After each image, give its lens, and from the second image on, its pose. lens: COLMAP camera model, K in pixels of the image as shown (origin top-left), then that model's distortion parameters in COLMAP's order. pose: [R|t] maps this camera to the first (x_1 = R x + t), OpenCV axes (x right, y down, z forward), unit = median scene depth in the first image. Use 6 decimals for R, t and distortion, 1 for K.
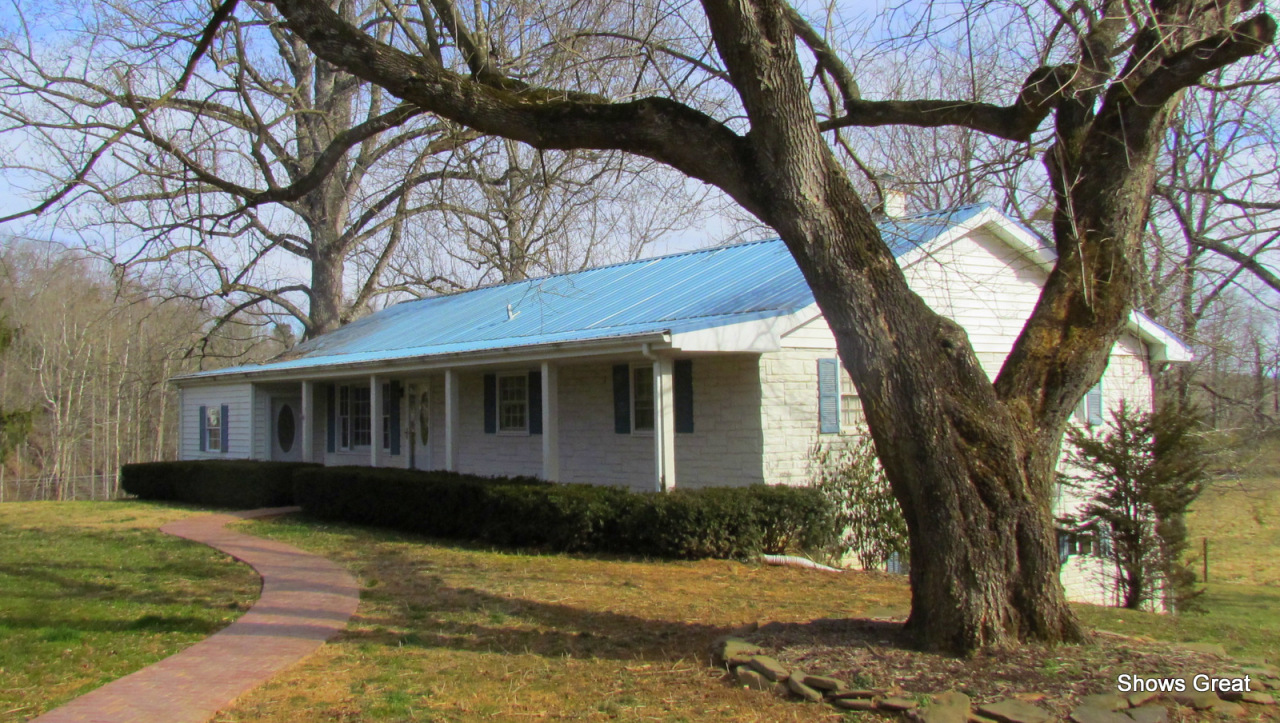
lens RADIAL K [[1599.9, 0, 640.0], [0, 1599.9, 361.5], [0, 0, 1]] dist [-0.040107, 0.028243]
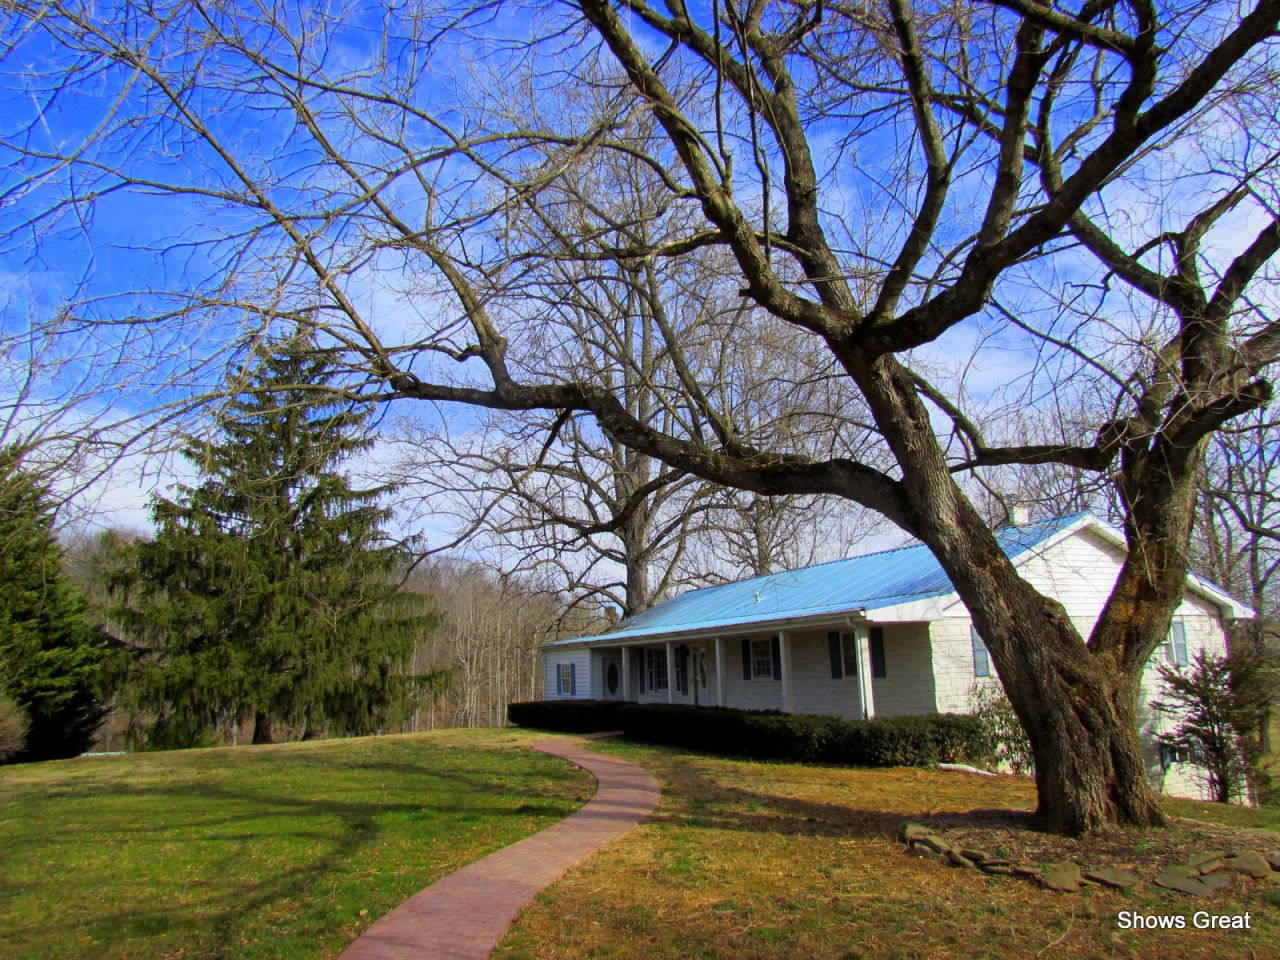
lens RADIAL K [[1180.9, 0, 639.5], [0, 1180.9, 480.5], [0, 0, 1]] dist [-0.036214, 0.012667]
pose [[0.978277, -0.048583, -0.201530, 0.039219], [0.025661, 0.993053, -0.114832, -0.016313], [0.205709, 0.107166, 0.972728, -0.103527]]
